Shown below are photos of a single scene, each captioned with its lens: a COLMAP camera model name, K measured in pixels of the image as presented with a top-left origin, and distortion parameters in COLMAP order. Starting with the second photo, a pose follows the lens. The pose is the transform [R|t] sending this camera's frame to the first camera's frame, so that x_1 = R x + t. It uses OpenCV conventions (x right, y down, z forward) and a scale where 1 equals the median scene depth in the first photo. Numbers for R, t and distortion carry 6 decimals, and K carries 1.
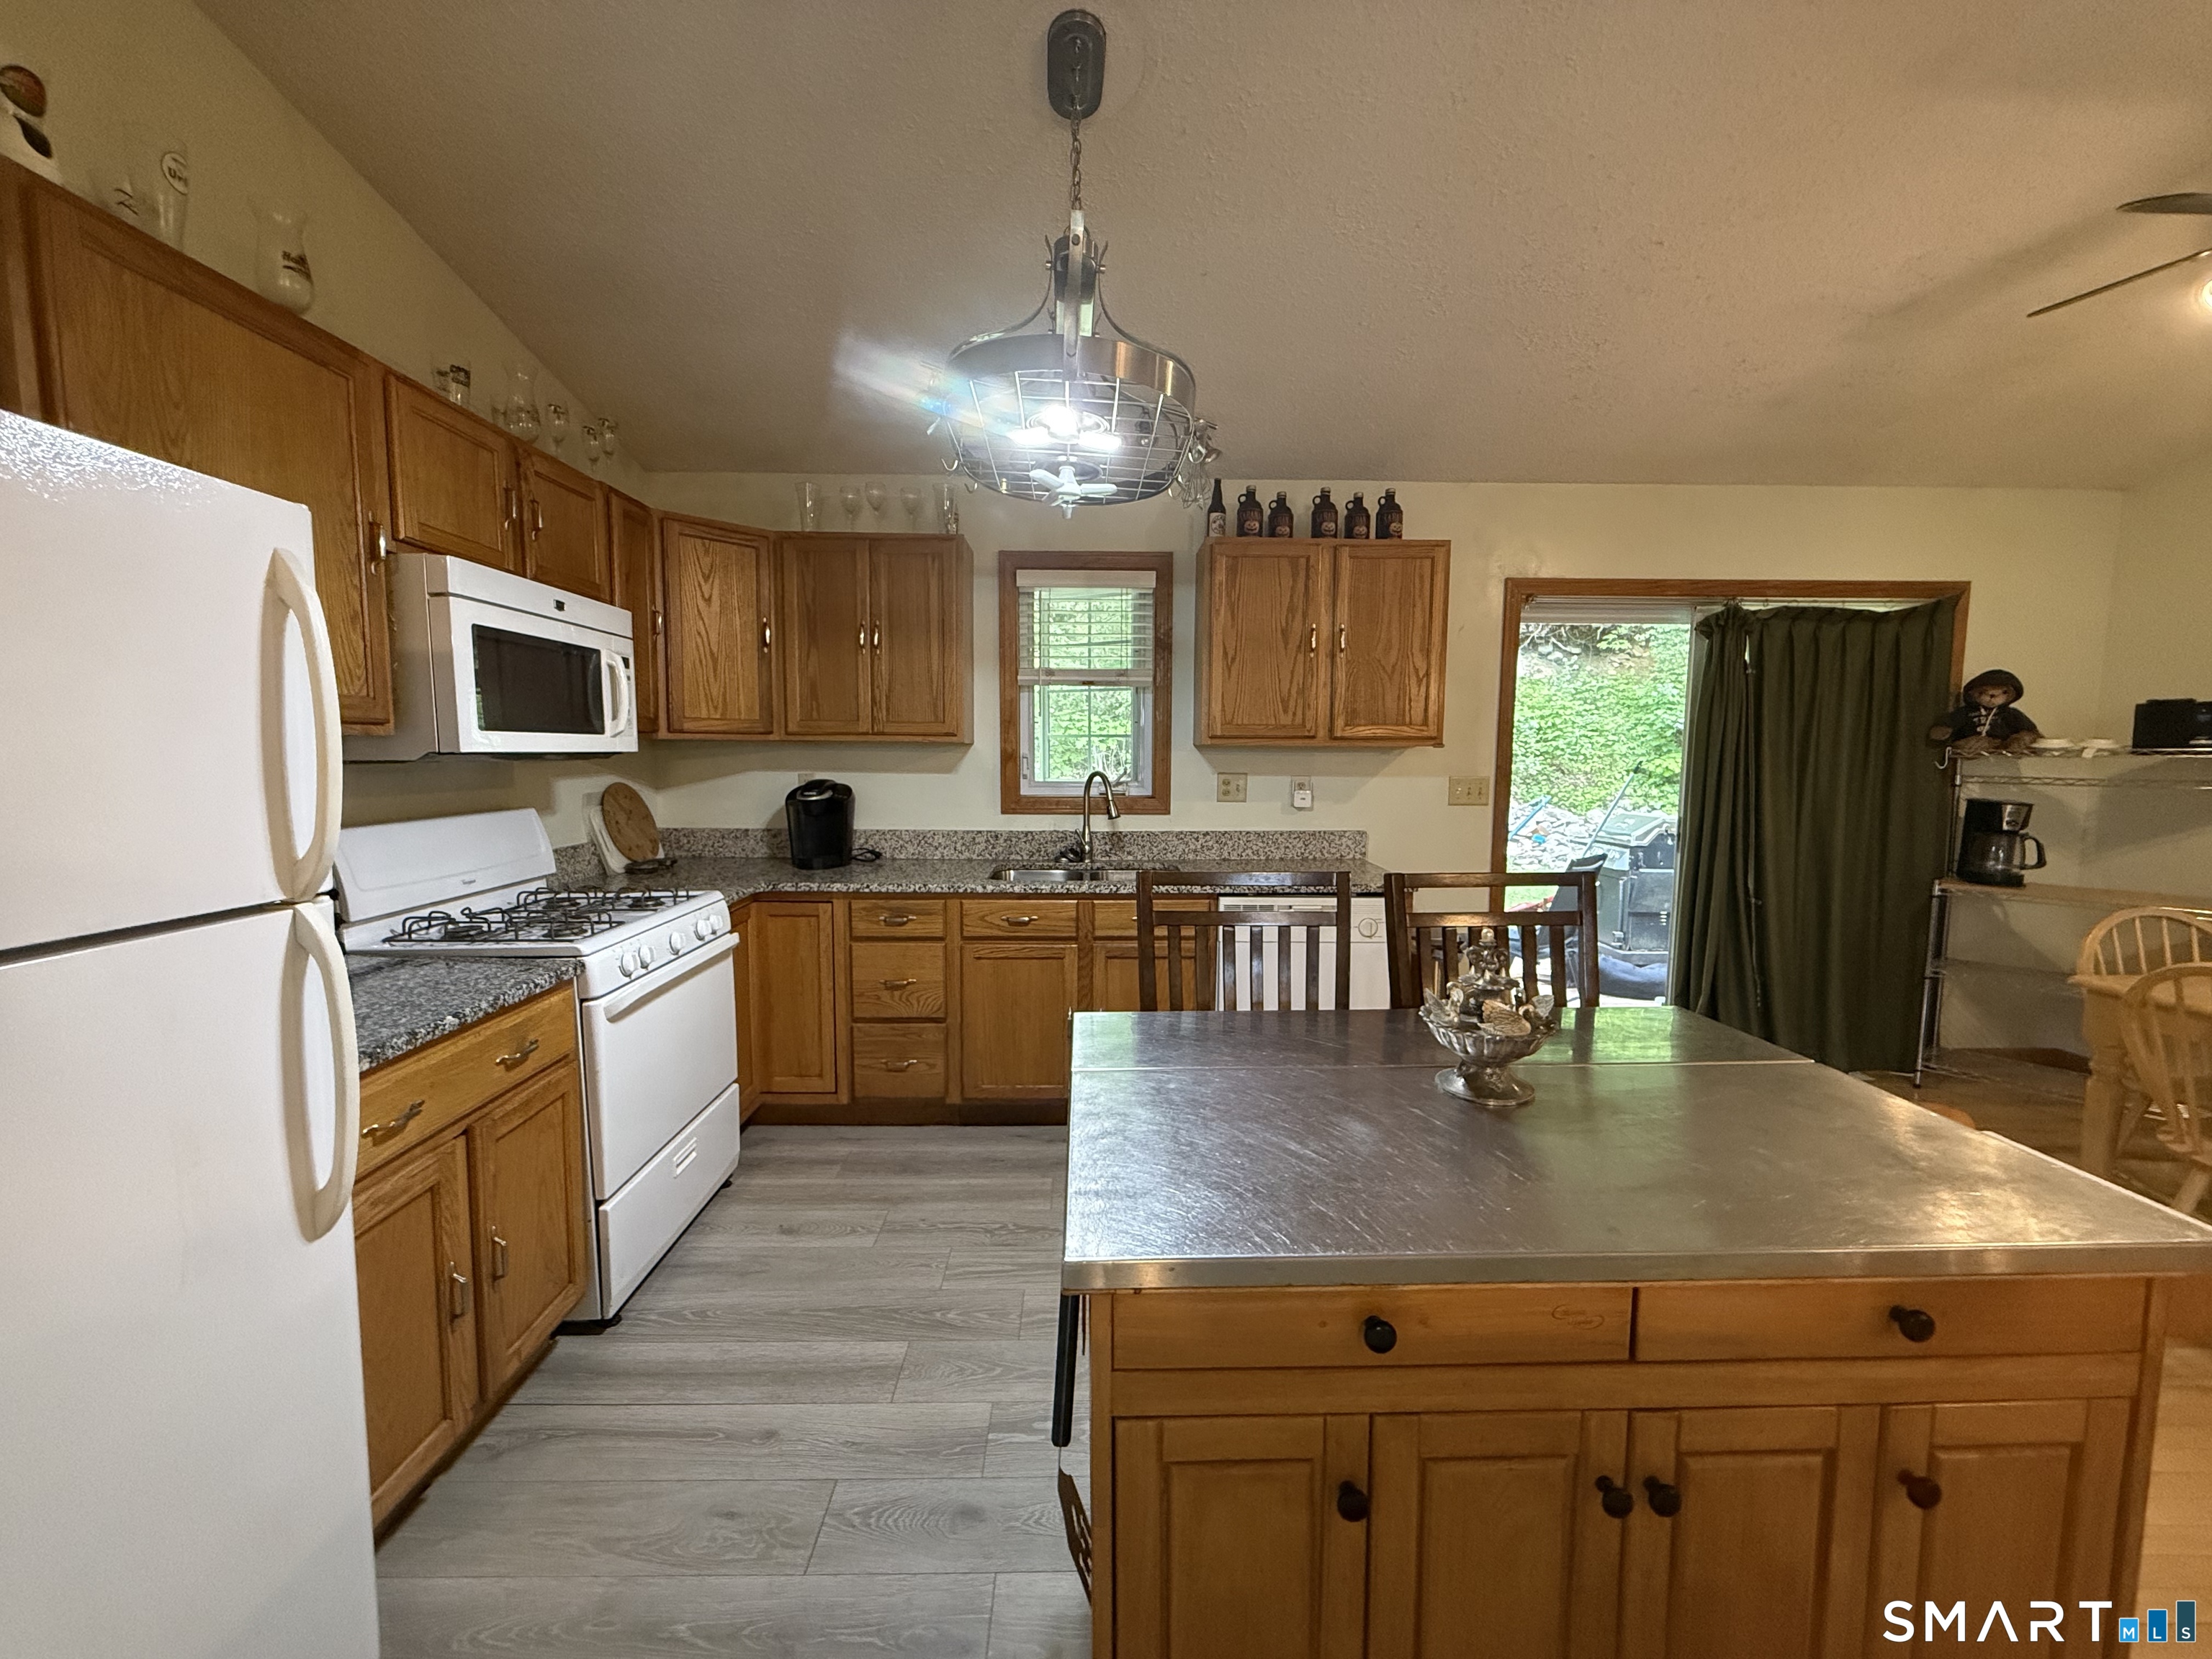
lens RADIAL K [[880.7, 0, 1102.9], [0, 880.7, 826.8], [0, 0, 1]] dist [-0.000444, -0.000305]
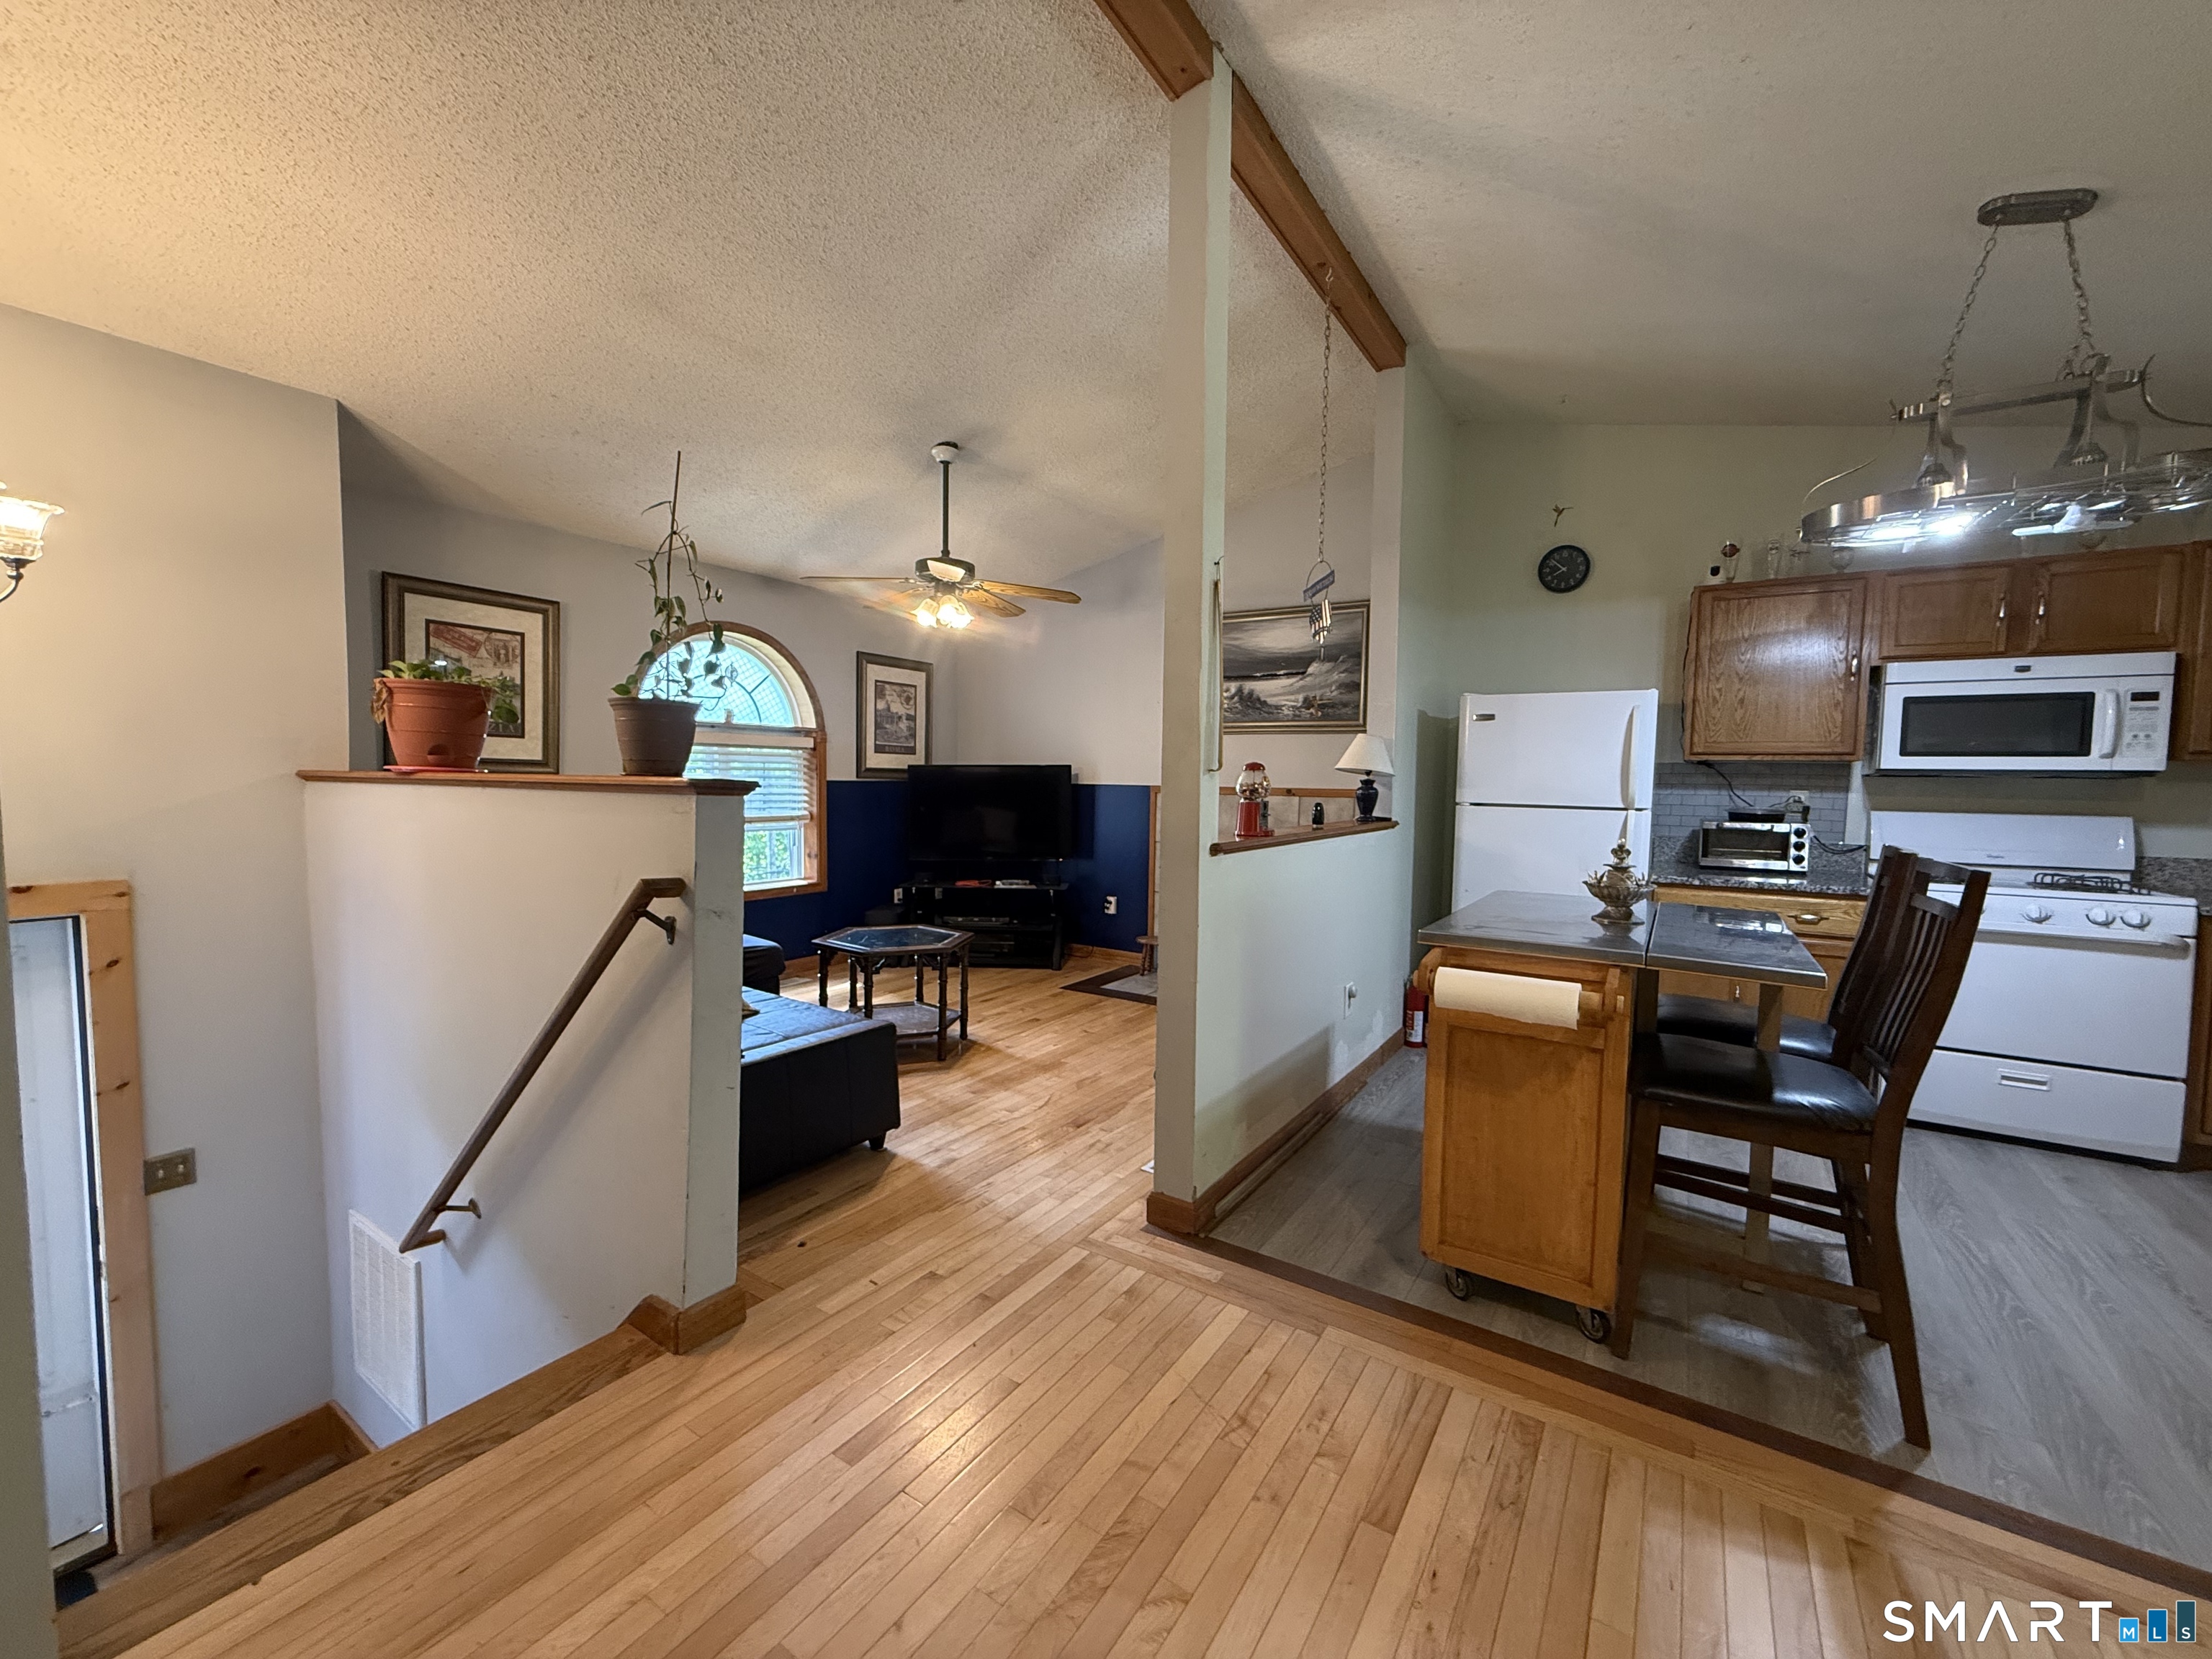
lens RADIAL K [[880.7, 0, 1100.3], [0, 880.7, 830.1], [0, 0, 1]] dist [-0.000444, -0.000305]
pose [[-0.569795, 0.035859, -0.821004, 0.979682], [-0.088211, 0.990606, 0.104487, -0.003655], [0.817039, 0.131958, -0.561279, 0.411533]]
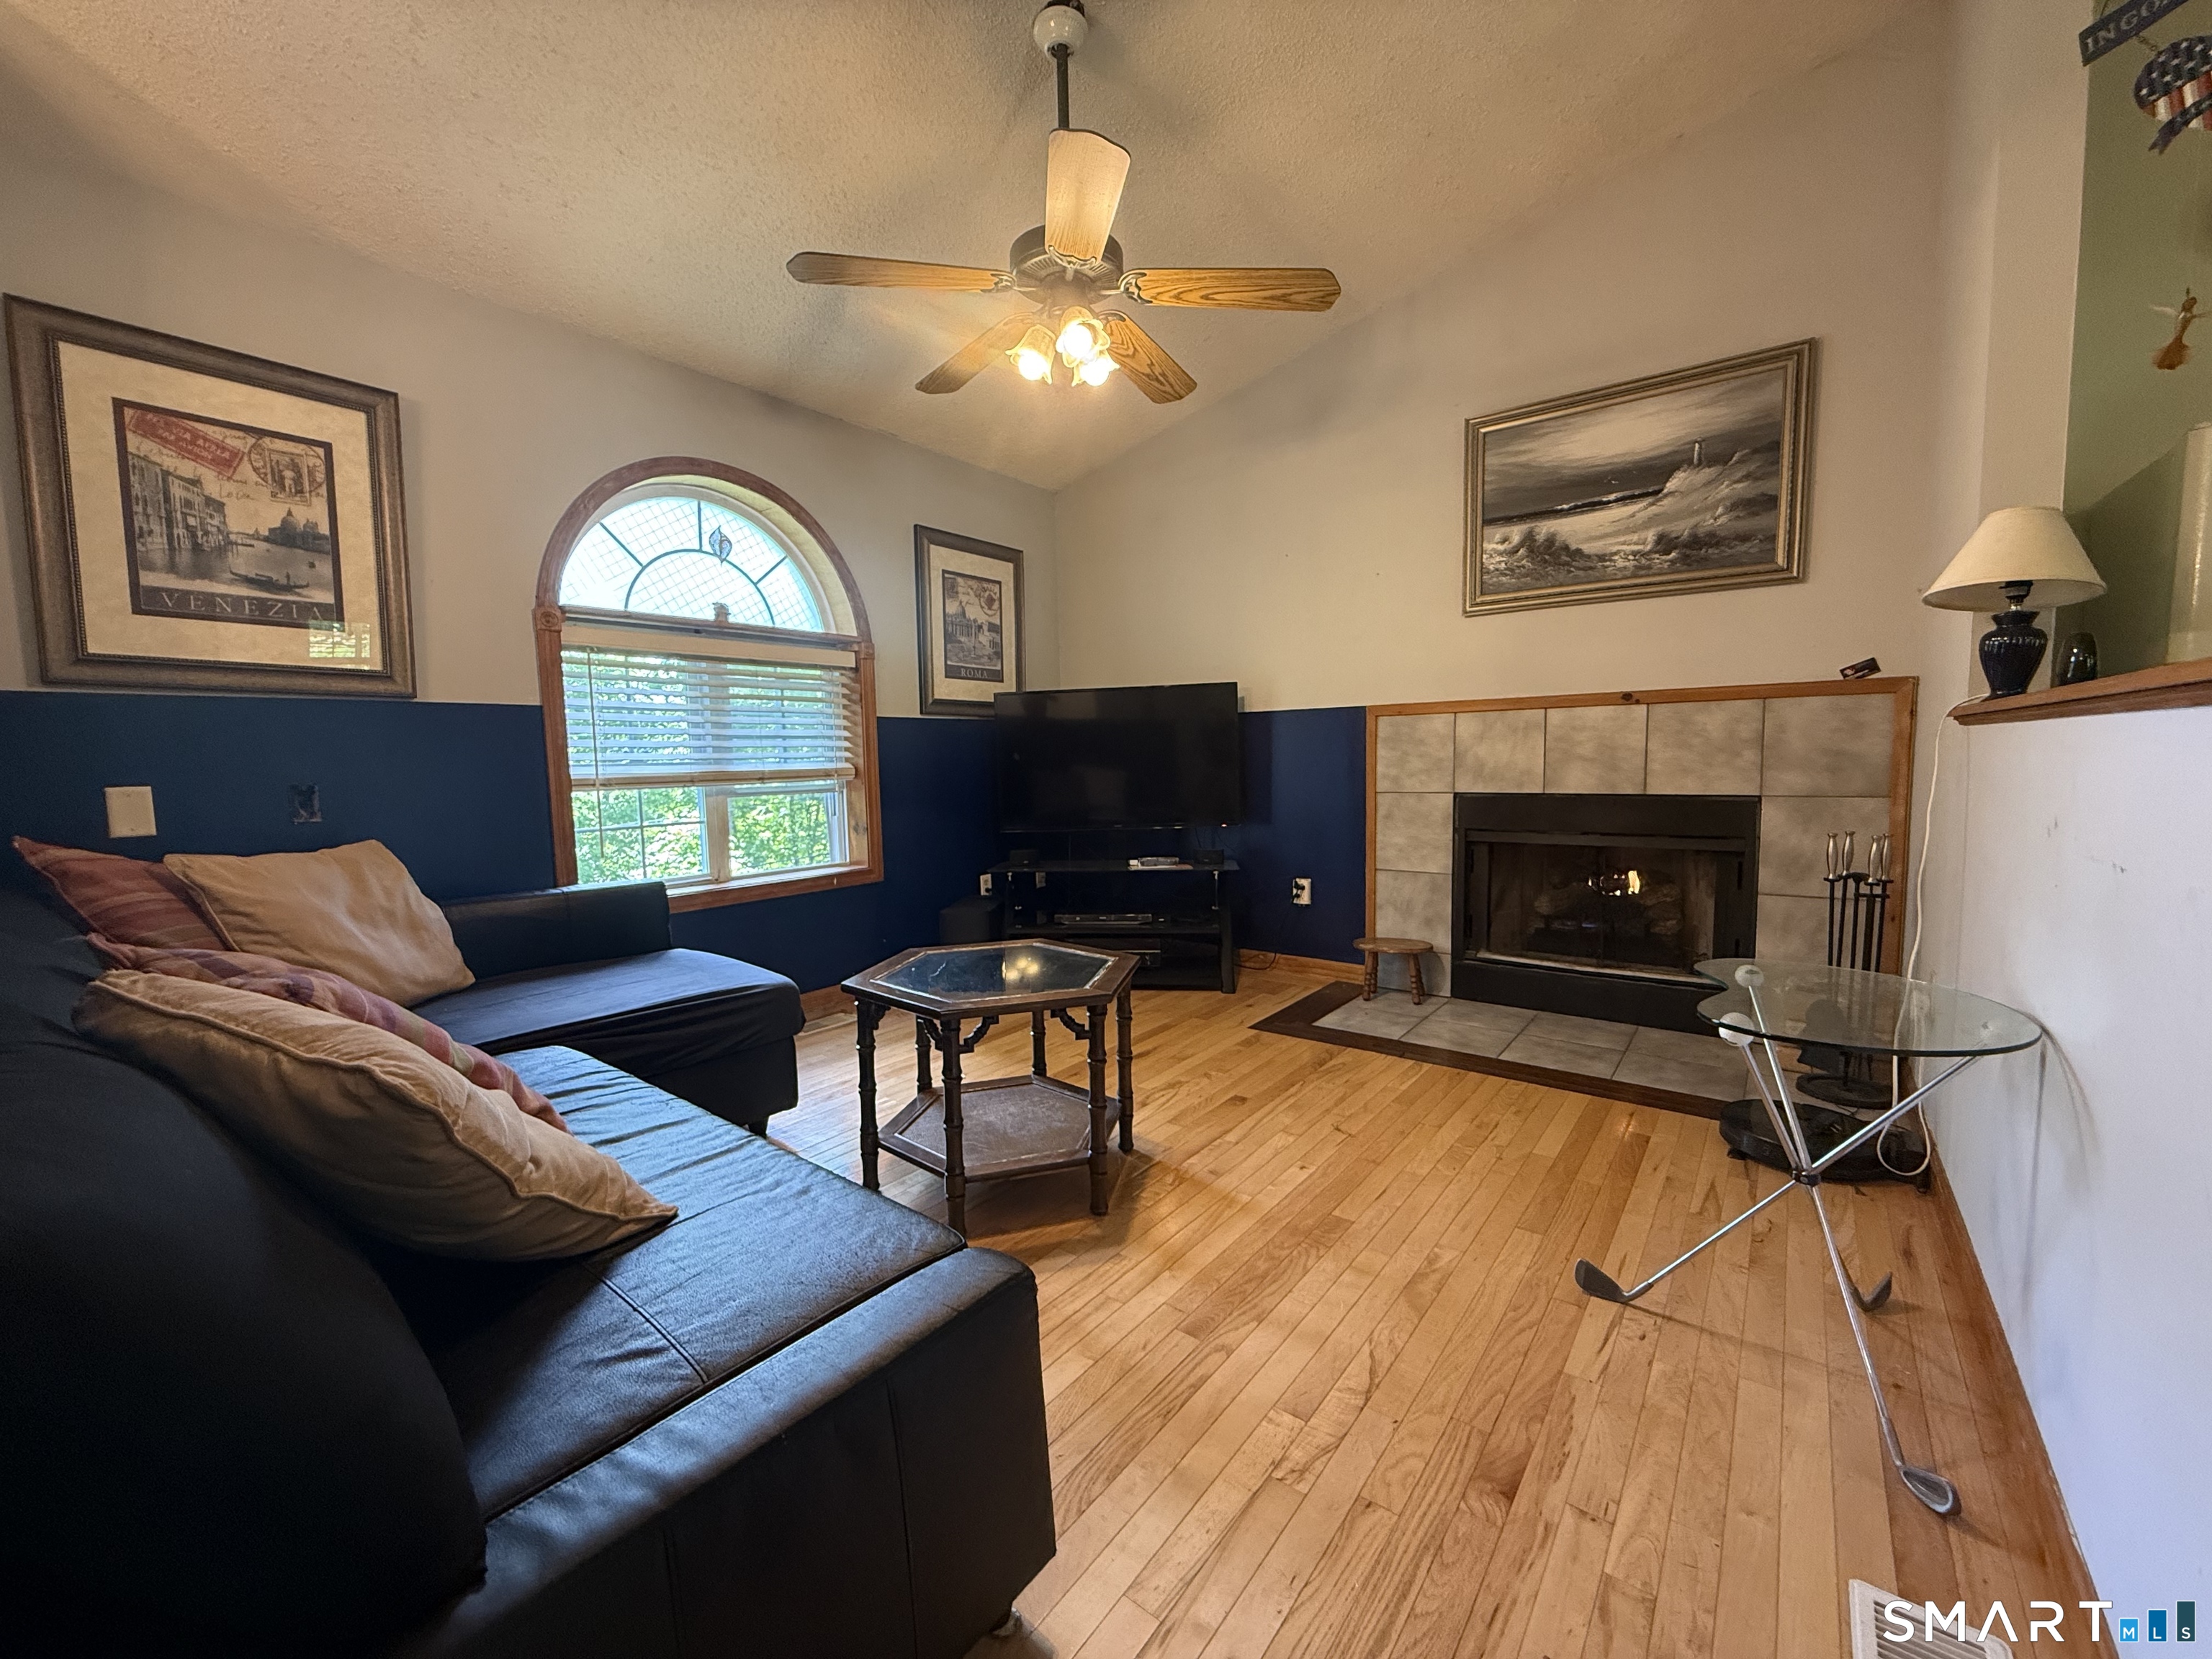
lens RADIAL K [[880.7, 0, 1102.8], [0, 880.7, 829.0], [0, 0, 1]] dist [-0.000444, -0.000305]
pose [[-0.629119, 0.072711, -0.773901, 0.585097], [-0.048883, 0.989944, 0.132746, 0.105600], [0.775771, 0.121344, -0.619238, -0.042223]]
